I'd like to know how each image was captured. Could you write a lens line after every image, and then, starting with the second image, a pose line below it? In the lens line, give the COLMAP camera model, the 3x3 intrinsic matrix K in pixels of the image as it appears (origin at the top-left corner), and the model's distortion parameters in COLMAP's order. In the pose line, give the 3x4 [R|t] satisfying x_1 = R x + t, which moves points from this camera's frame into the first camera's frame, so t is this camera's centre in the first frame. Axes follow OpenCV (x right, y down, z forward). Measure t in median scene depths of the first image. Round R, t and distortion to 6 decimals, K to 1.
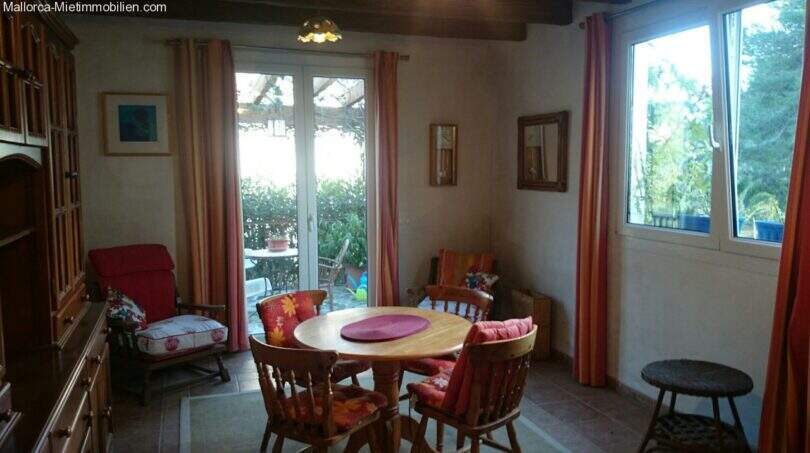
lens RADIAL K [[624.0, 0, 405.0], [0, 624.0, 226.5], [0, 0, 1]] dist [0.005998, -0.059109]
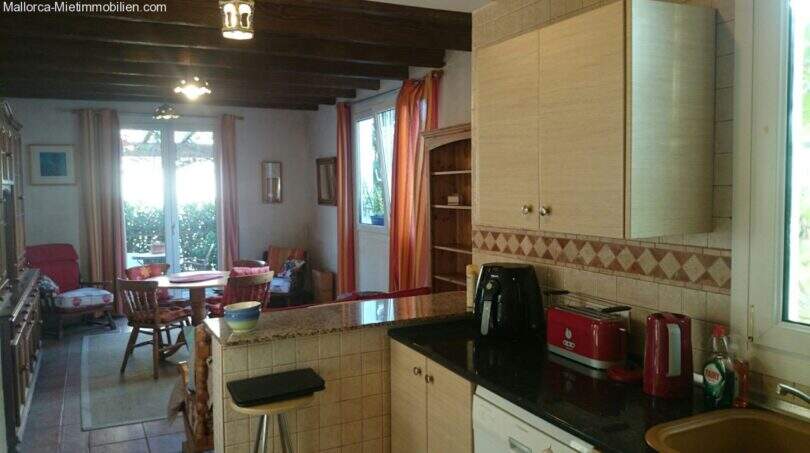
lens RADIAL K [[624.0, 0, 405.0], [0, 624.0, 226.5], [0, 0, 1]] dist [0.005998, -0.059109]
pose [[0.991641, -0.015517, 0.128092, 0.234702], [0.020319, 0.999136, -0.036267, 0.061321], [-0.127418, 0.038567, 0.991099, -0.628664]]
